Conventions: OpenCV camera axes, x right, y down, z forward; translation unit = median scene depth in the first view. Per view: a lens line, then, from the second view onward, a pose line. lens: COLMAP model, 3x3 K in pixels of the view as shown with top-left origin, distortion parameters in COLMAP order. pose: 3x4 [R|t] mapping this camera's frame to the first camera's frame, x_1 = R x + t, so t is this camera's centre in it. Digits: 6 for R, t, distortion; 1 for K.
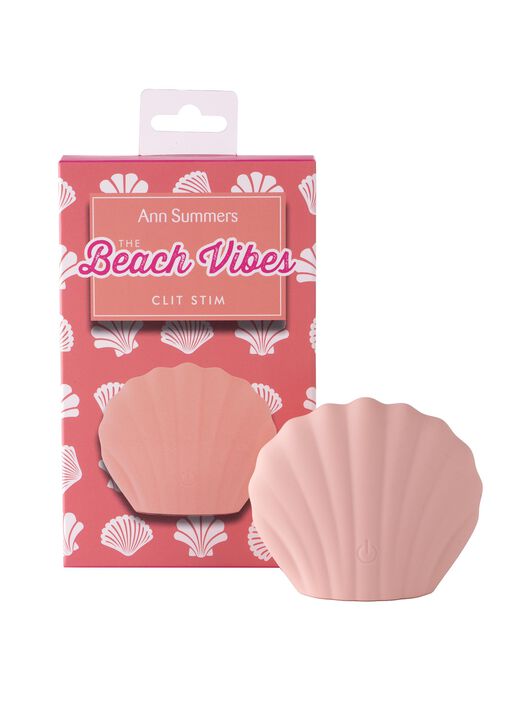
lens RADIAL K [[2410.6, 0, 254.7], [0, 2410.6, 359.9], [0, 0, 1]] dist [-0.369681, 0.000000]
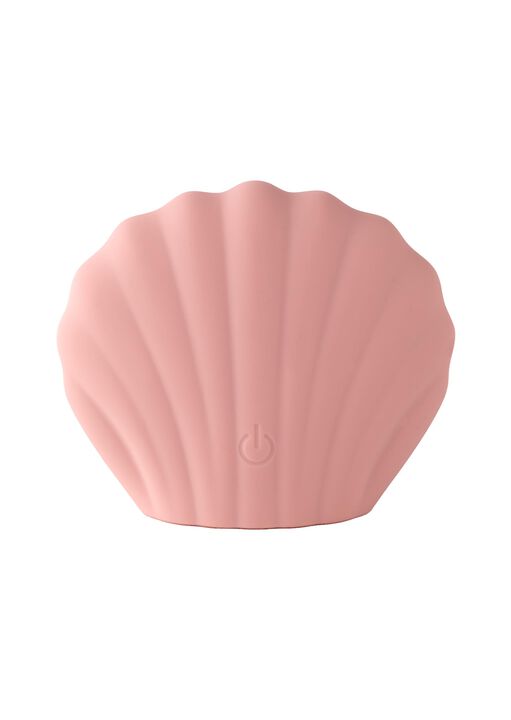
lens RADIAL K [[2410.6, 0, 256.1], [0, 2410.6, 360.4], [0, 0, 1]] dist [-0.369681, 0.000000]
pose [[0.998905, 0.005865, 0.046415, 0.020356], [-0.006146, 0.999964, 0.005911, 0.059268], [-0.046379, -0.006190, 0.998905, 0.438083]]
